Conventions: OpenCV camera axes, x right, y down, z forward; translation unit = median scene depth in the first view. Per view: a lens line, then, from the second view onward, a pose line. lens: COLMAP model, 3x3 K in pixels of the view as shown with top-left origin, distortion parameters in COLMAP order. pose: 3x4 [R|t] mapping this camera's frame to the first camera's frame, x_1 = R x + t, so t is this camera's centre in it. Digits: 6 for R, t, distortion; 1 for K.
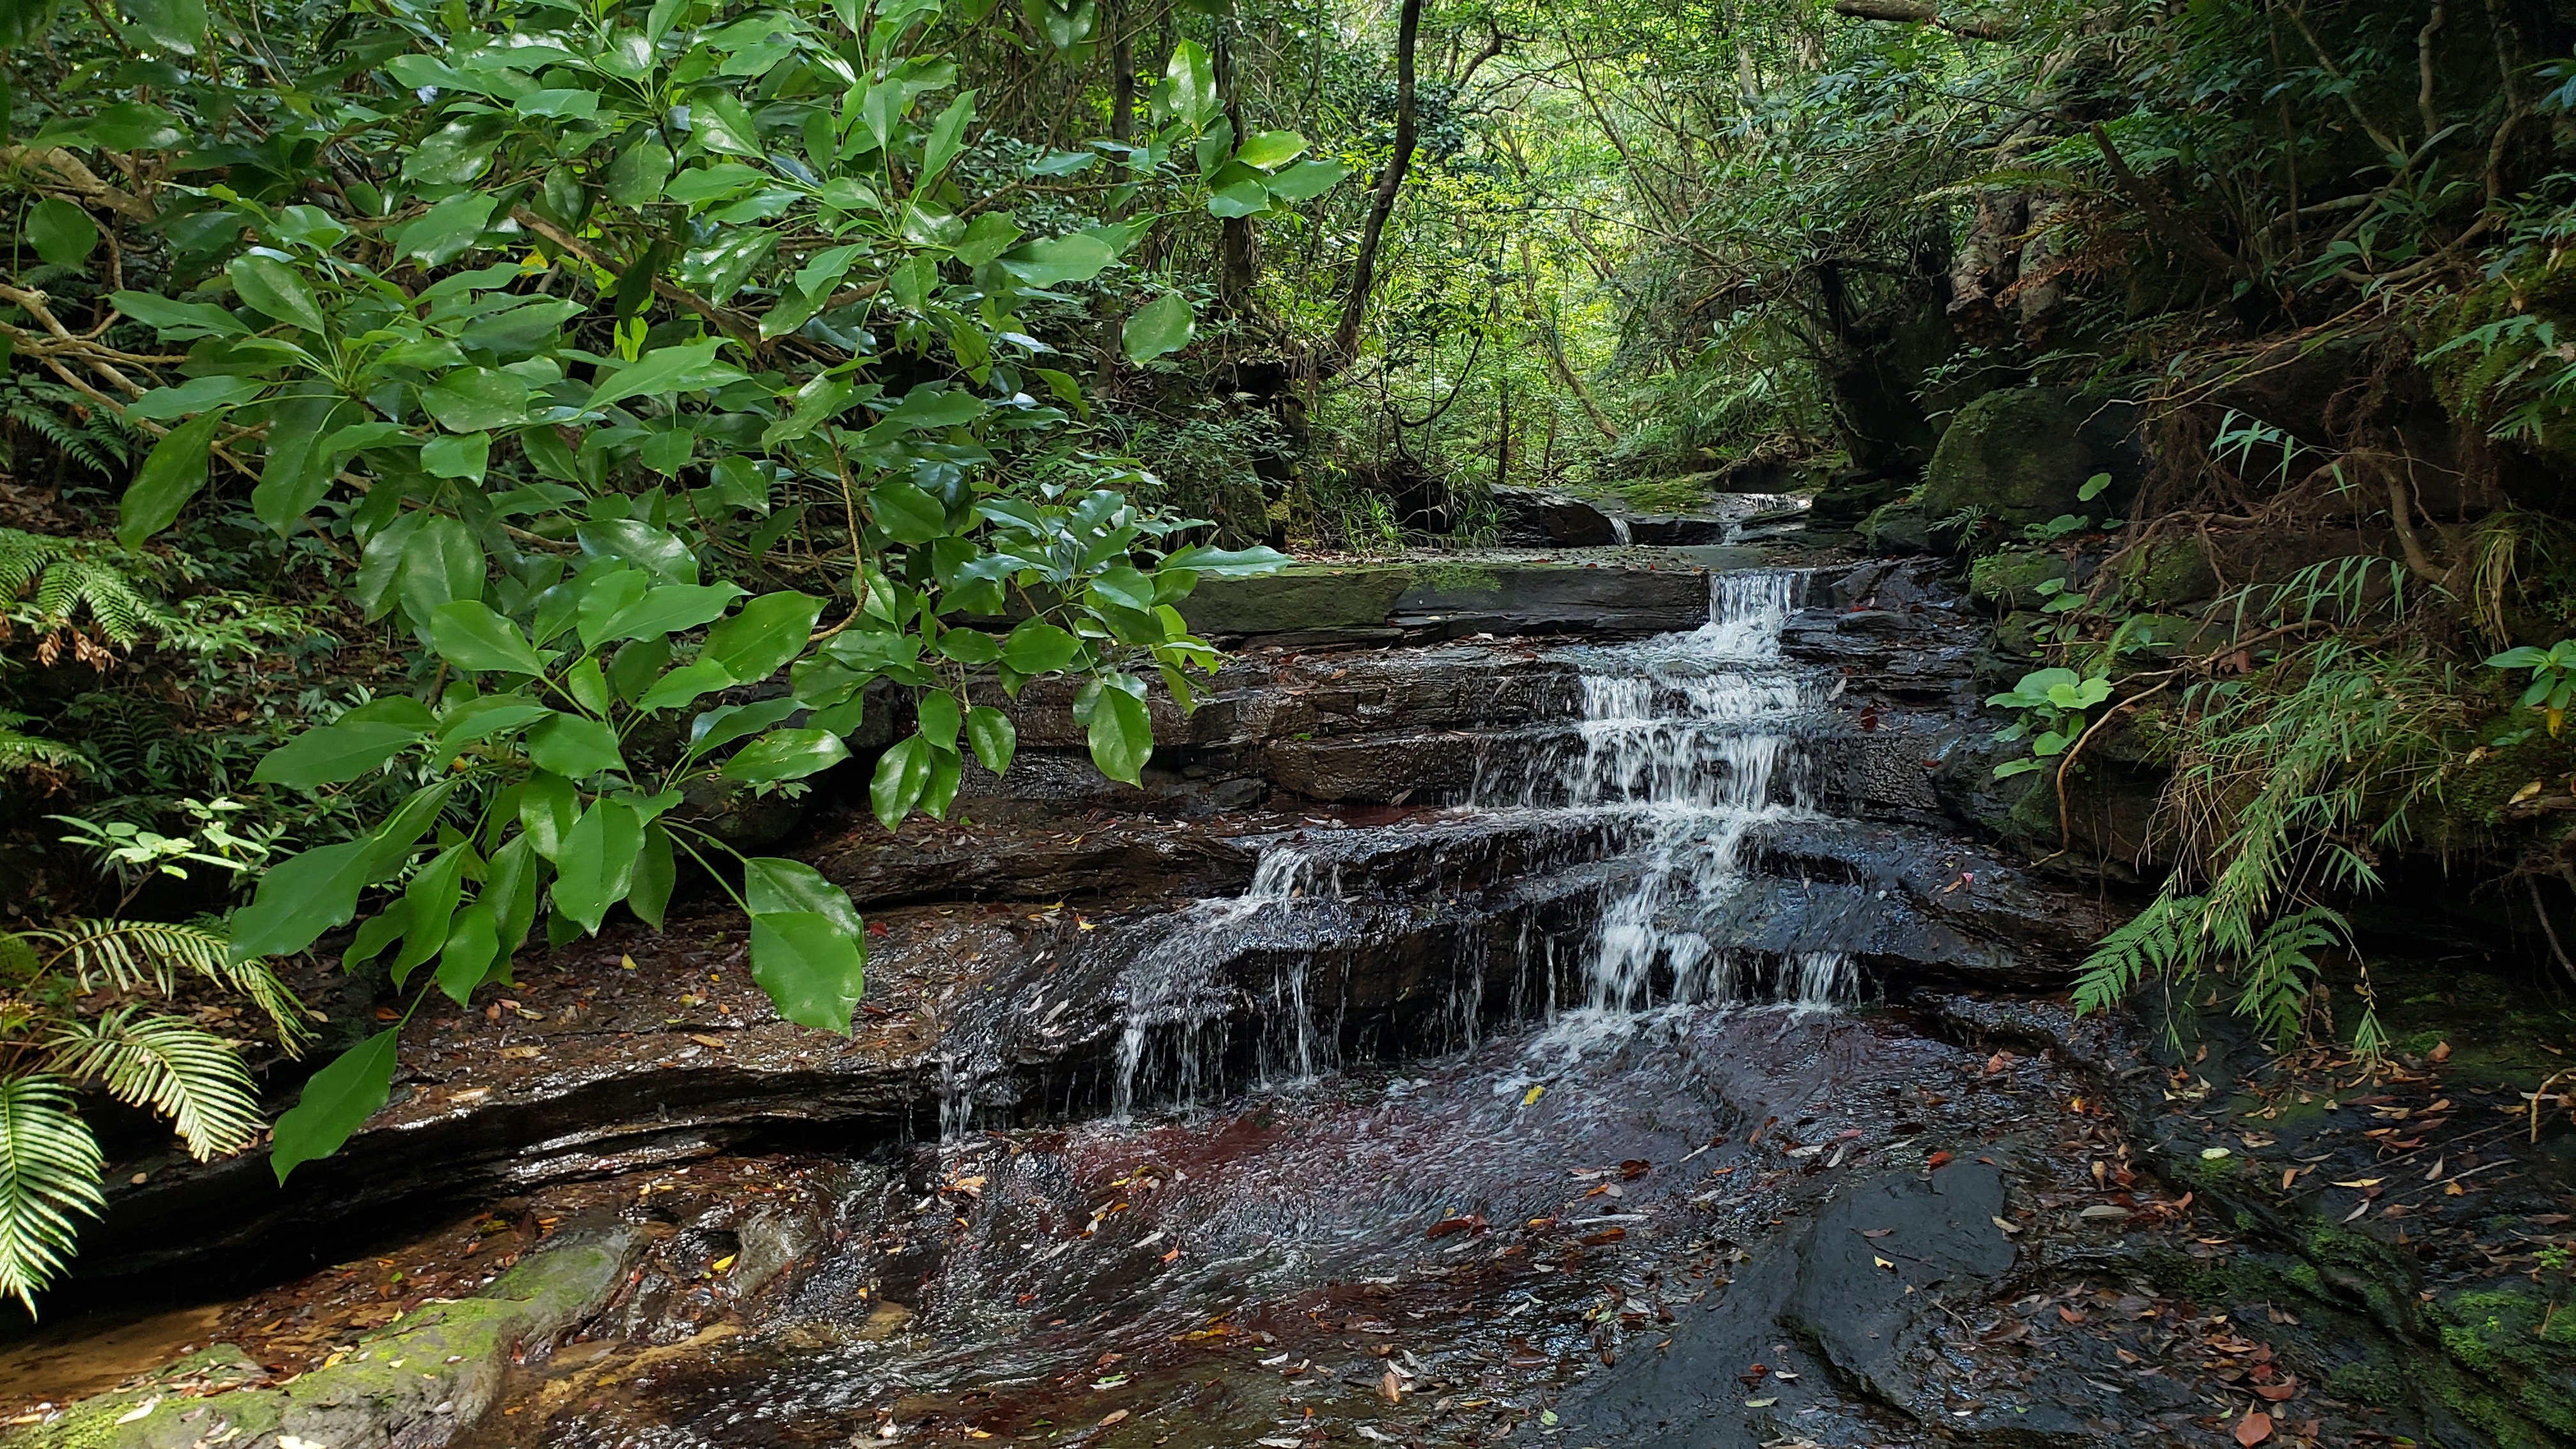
lens RADIAL K [[2125.3, 0, 1287.2], [0, 2125.3, 719.7], [0, 0, 1]] dist [-0.046035, -0.018567]
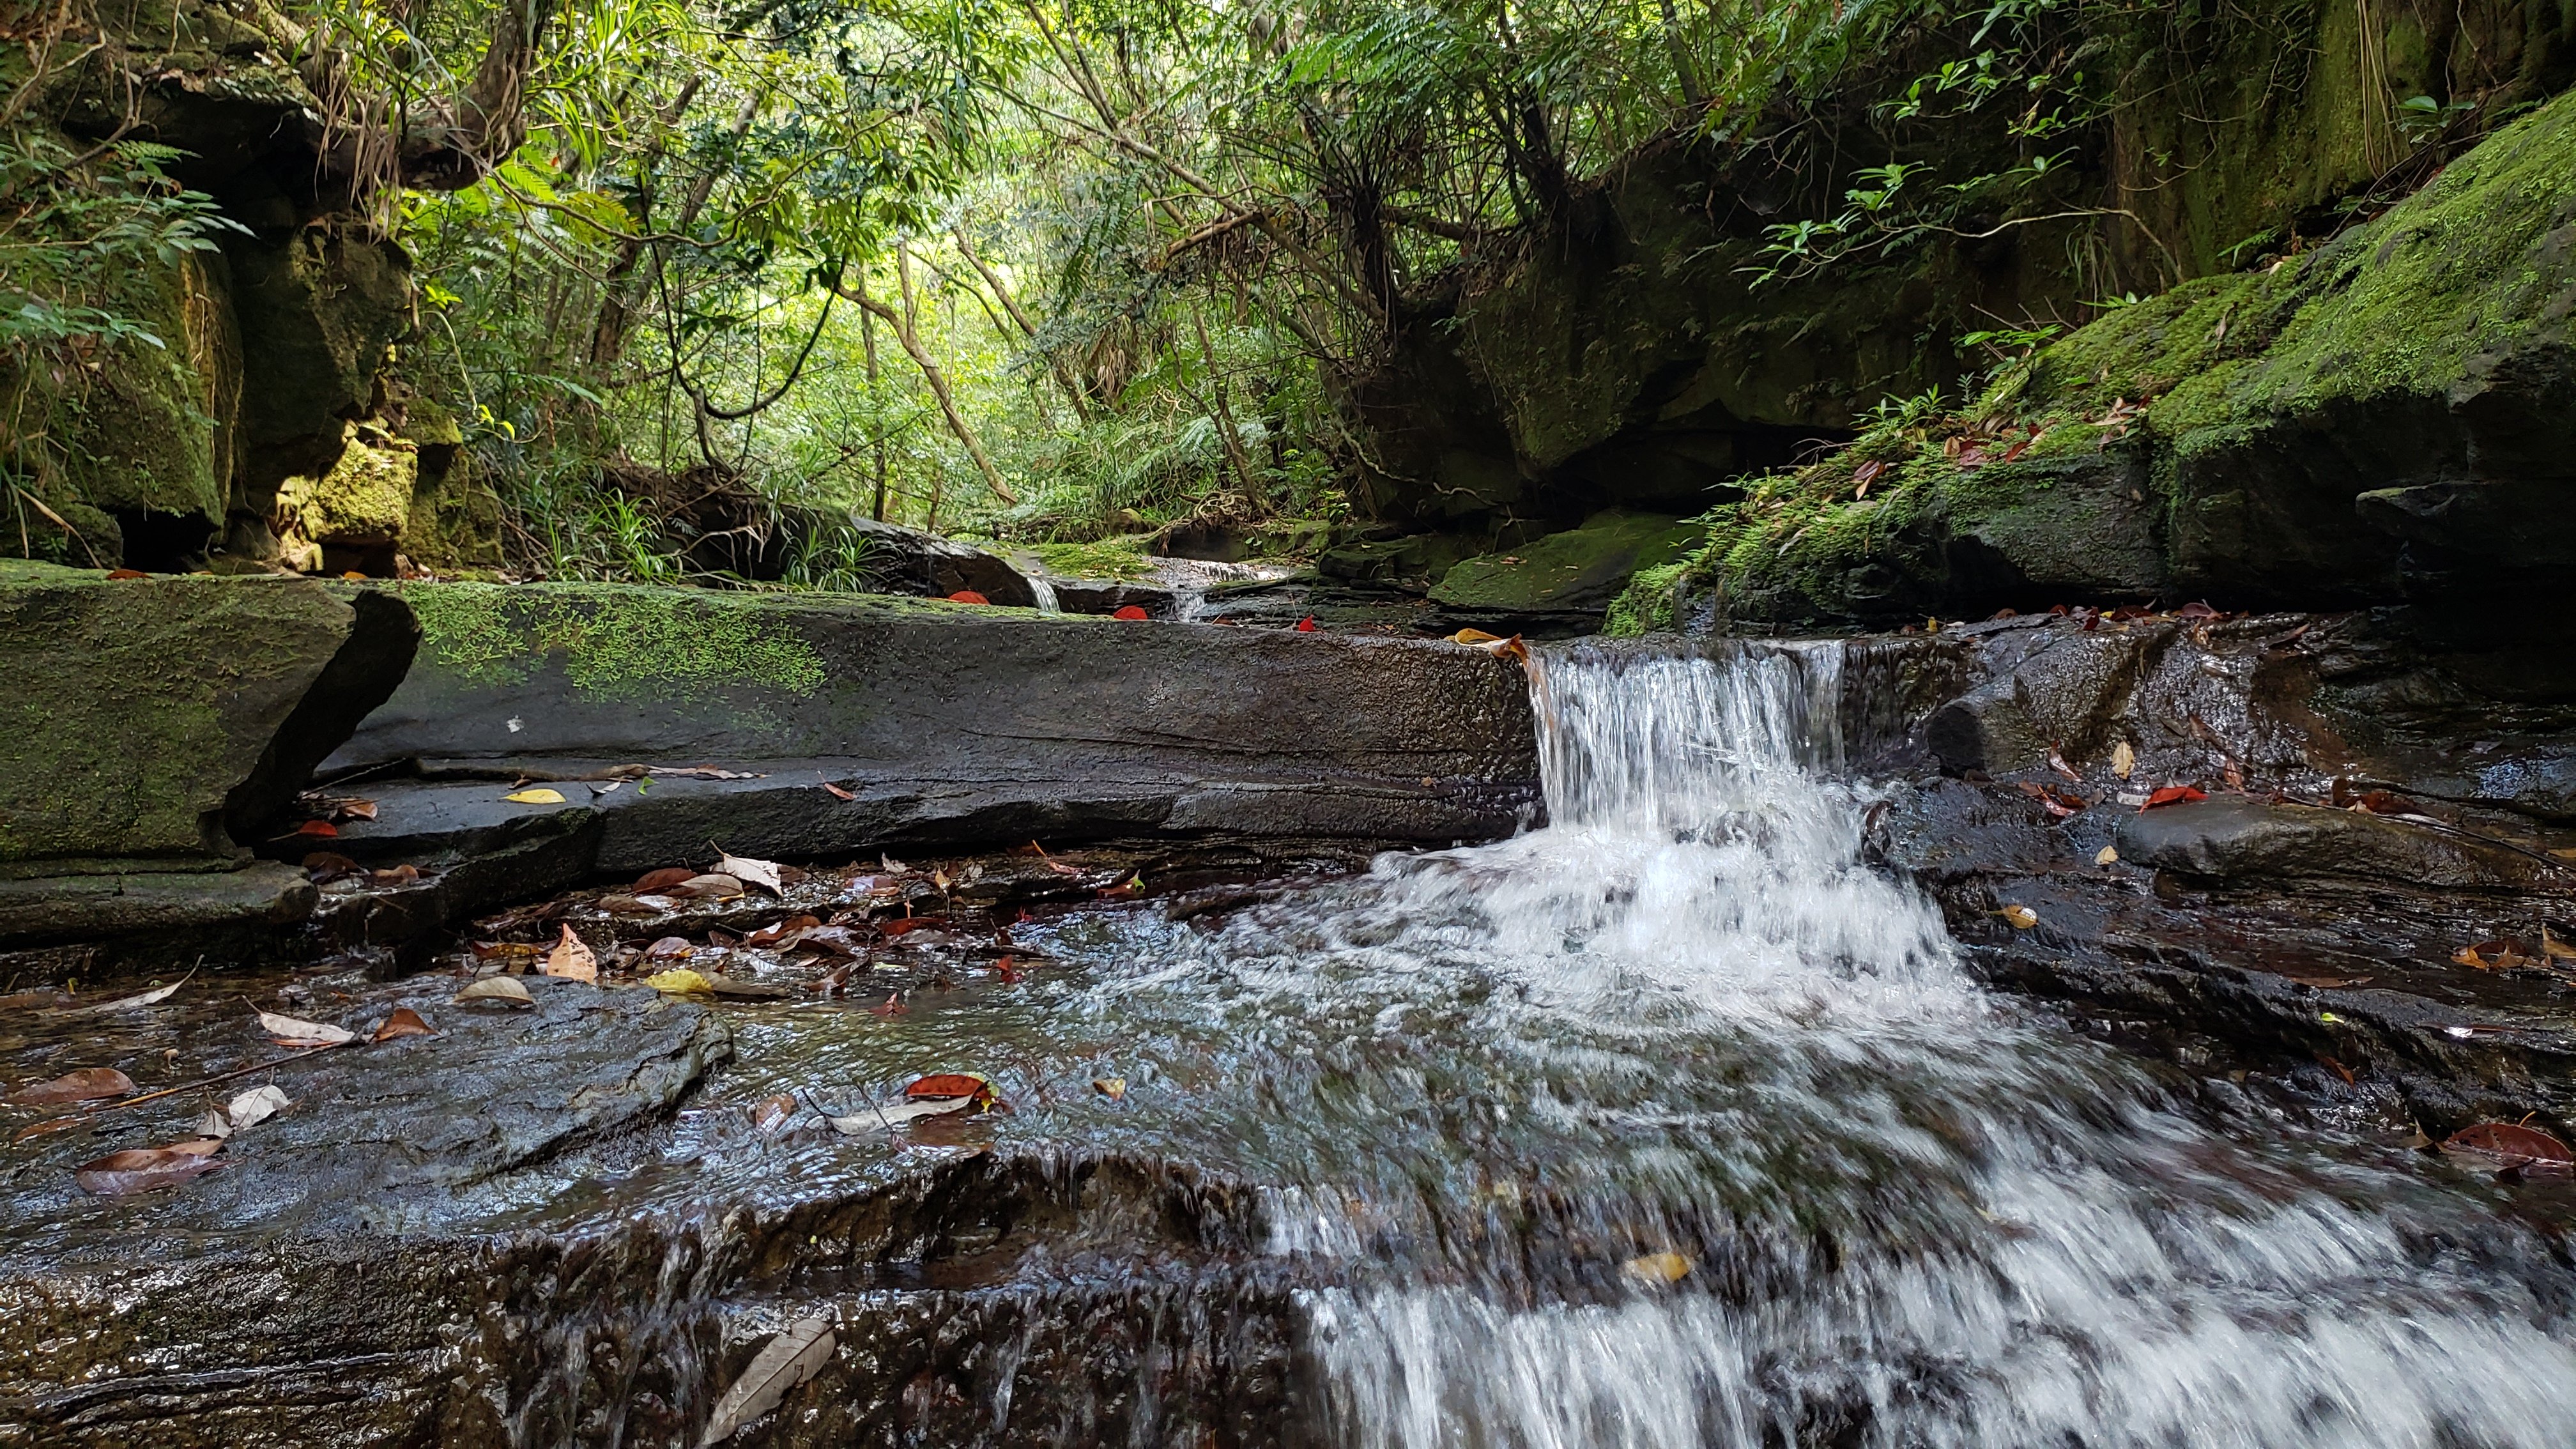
lens RADIAL K [[2125.3, 0, 1286.7], [0, 2125.3, 725.7], [0, 0, 1]] dist [-0.046035, -0.018567]
pose [[0.958002, 0.013199, 0.286457, 0.029334], [-0.001789, 0.999196, -0.040055, -0.016080], [-0.286755, 0.037861, 0.957255, 0.258039]]
